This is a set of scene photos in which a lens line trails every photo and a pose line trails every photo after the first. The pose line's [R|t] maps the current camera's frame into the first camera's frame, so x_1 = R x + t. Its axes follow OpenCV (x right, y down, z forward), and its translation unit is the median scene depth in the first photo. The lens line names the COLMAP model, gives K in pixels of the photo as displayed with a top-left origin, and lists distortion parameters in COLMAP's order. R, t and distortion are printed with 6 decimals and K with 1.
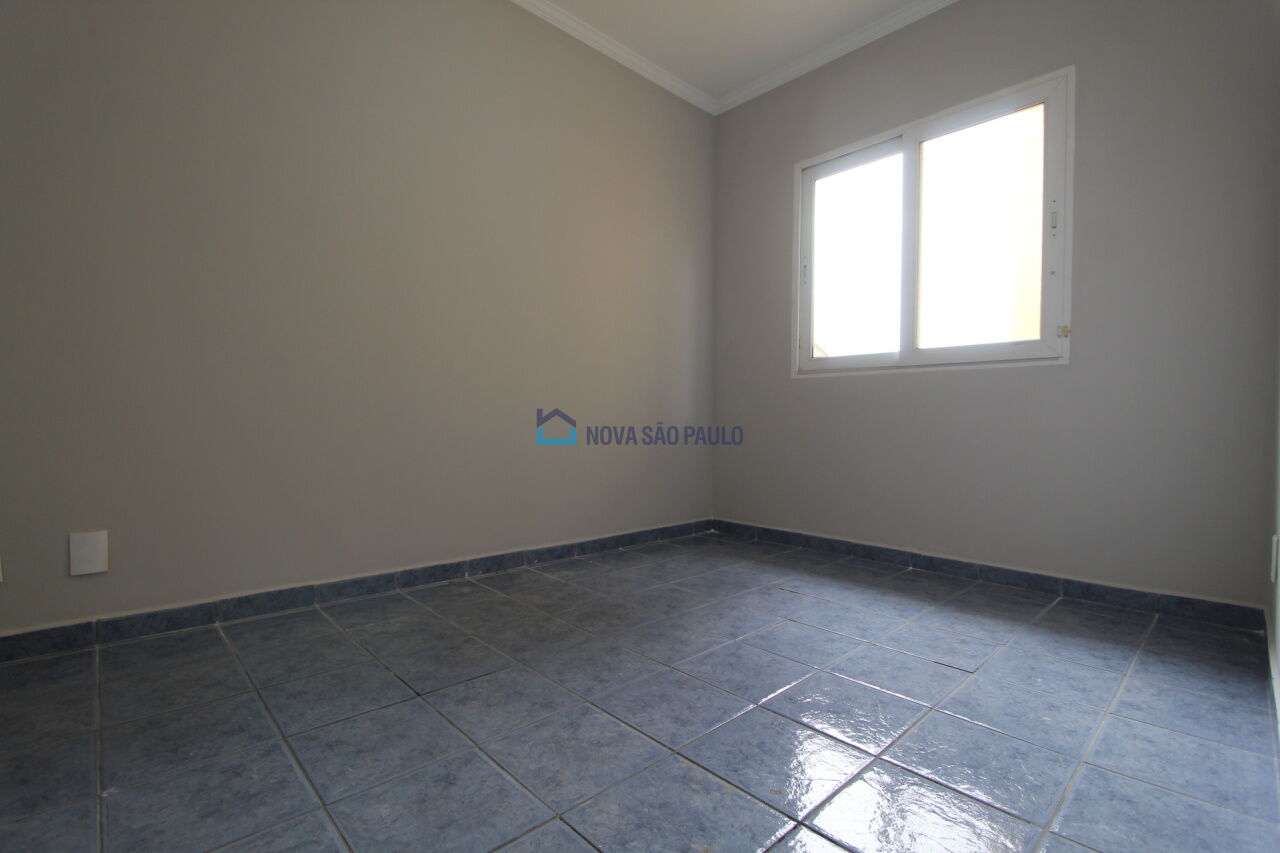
lens RADIAL K [[587.7, 0, 635.9], [0, 587.7, 425.9], [0, 0, 1]] dist [-0.019995, 0.003185]
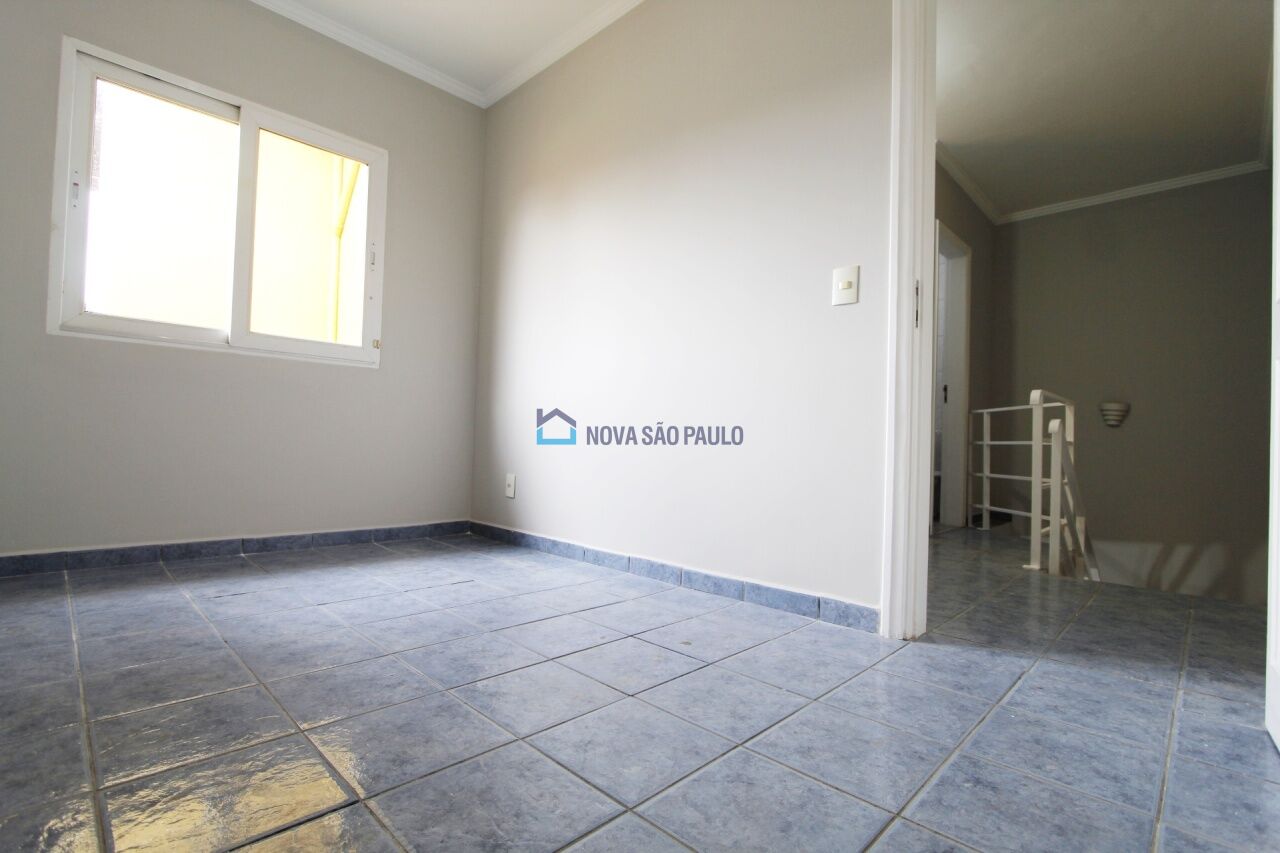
lens RADIAL K [[587.7, 0, 635.3], [0, 587.7, 420.4], [0, 0, 1]] dist [-0.019995, 0.003185]
pose [[-0.035295, 0.027047, 0.999011, -0.620165], [-0.019498, 0.999425, -0.027747, 0.038538], [-0.999187, -0.020458, -0.034748, 0.446615]]
